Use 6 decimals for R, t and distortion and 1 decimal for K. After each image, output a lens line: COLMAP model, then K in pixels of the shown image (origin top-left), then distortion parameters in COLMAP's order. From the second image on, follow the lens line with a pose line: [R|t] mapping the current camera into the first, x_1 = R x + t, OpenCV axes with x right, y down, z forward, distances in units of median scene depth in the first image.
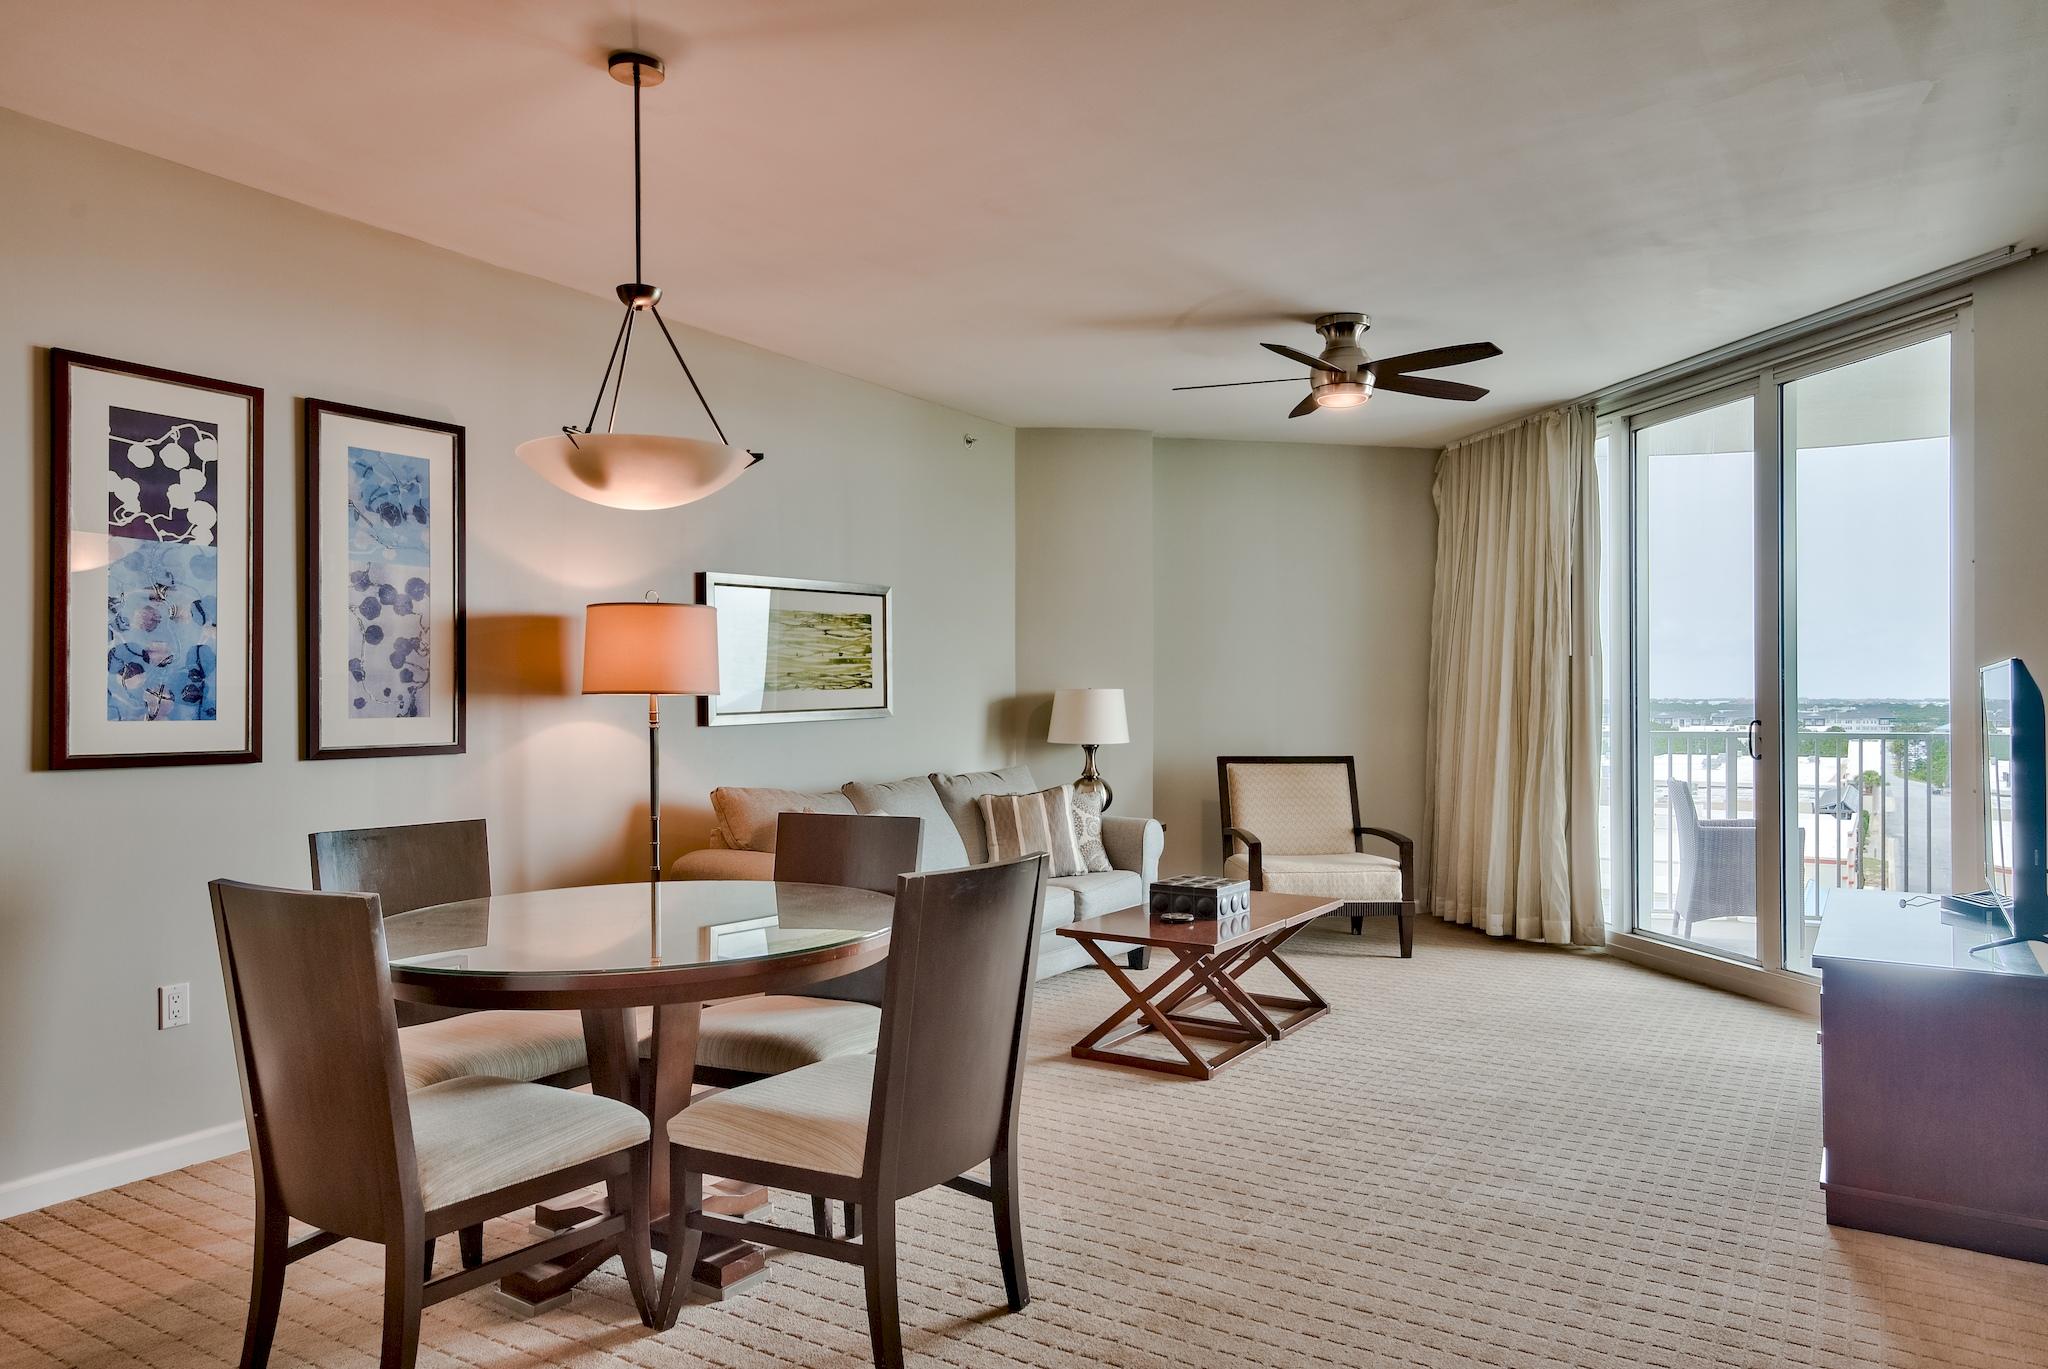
lens RADIAL K [[1348.5, 0, 1017.4], [0, 1348.5, 689.6], [0, 0, 1]] dist [0.009113, 0.004714]
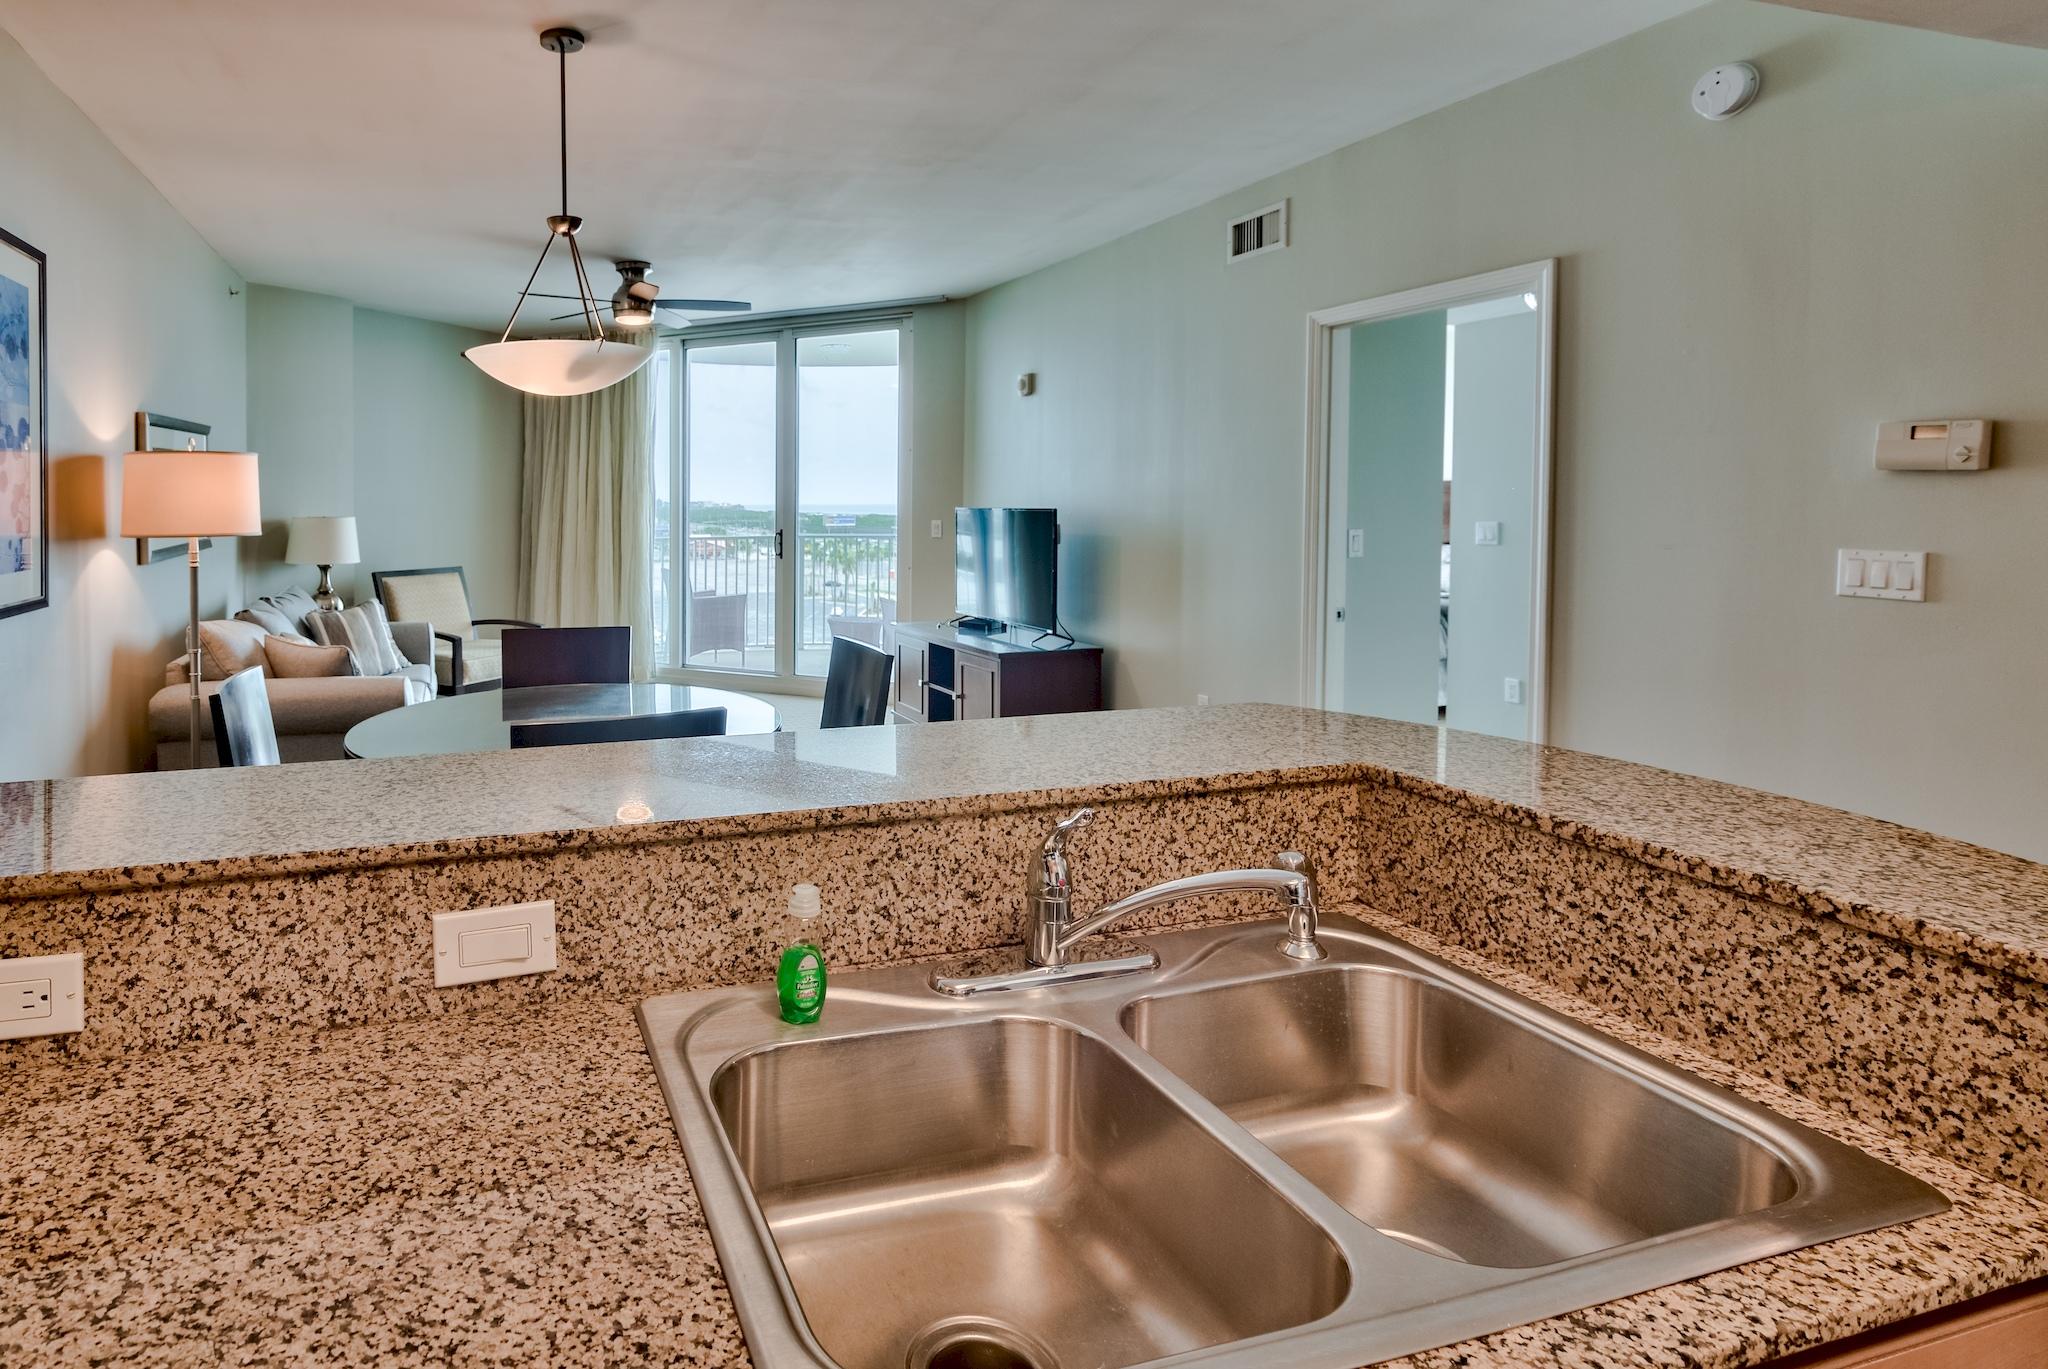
lens RADIAL K [[1092.0, 0, 789.9], [0, 1092.0, 515.5], [0, 0, 1]] dist [-0.004576, -0.000549]
pose [[0.647416, -0.012427, 0.762036, -0.508678], [-0.001127, 0.999850, 0.017263, -0.022782], [-0.762136, -0.012035, 0.647305, 0.099269]]
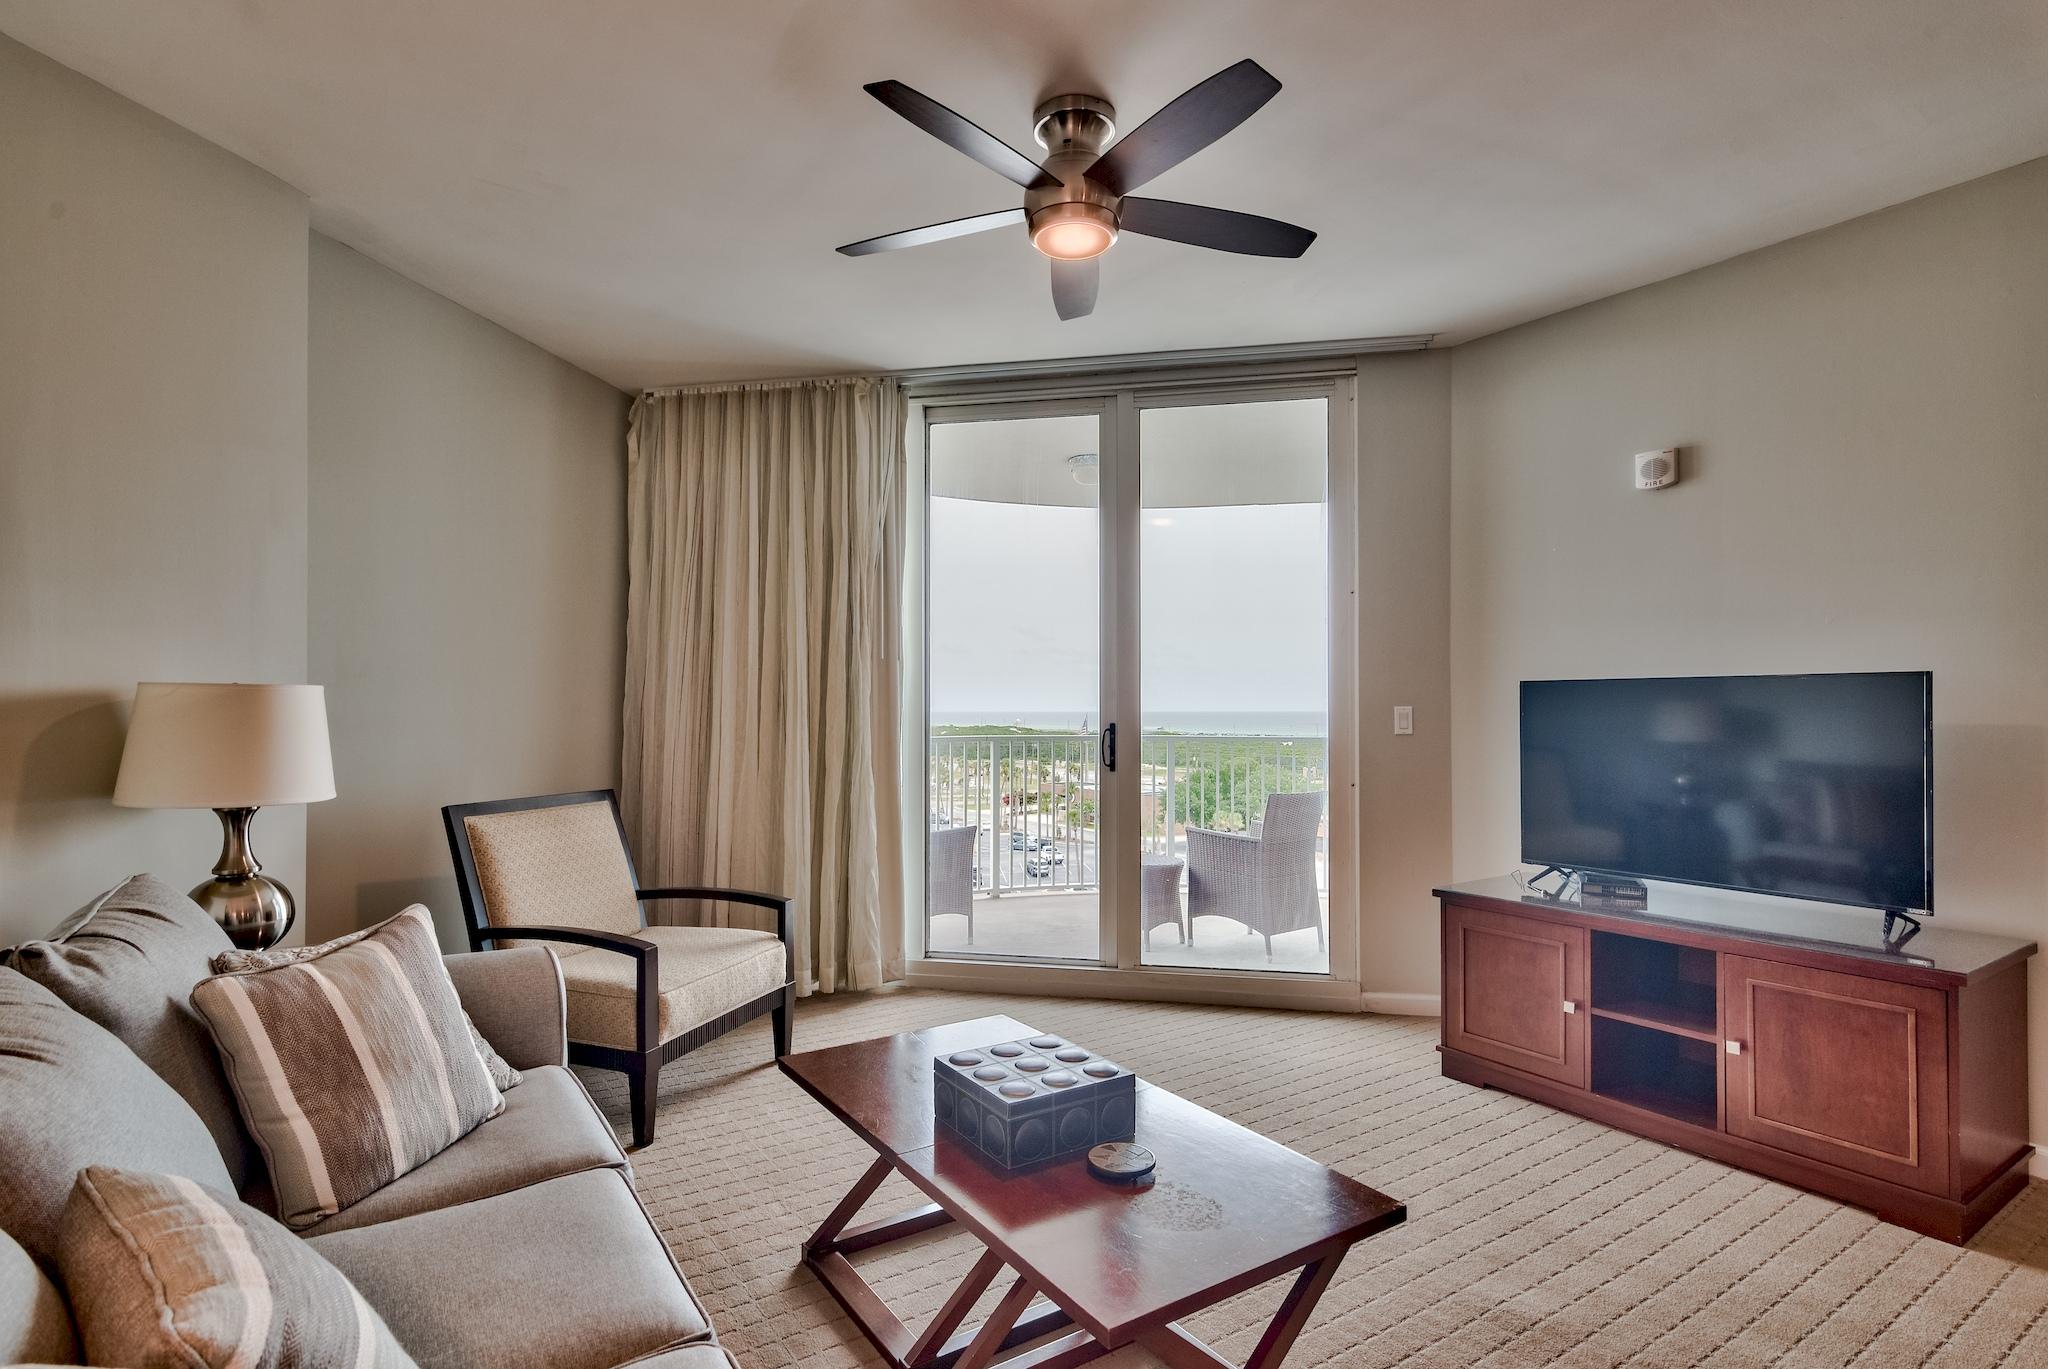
lens RADIAL K [[1007.4, 0, 1014.0], [0, 1007.4, 705.5], [0, 0, 1]] dist [-0.009854, -0.001378]
pose [[0.404136, 0.004323, 0.914689, -0.189287], [-0.005694, 0.999981, -0.002210, 0.007488], [-0.914681, -0.004316, 0.404153, 0.772538]]
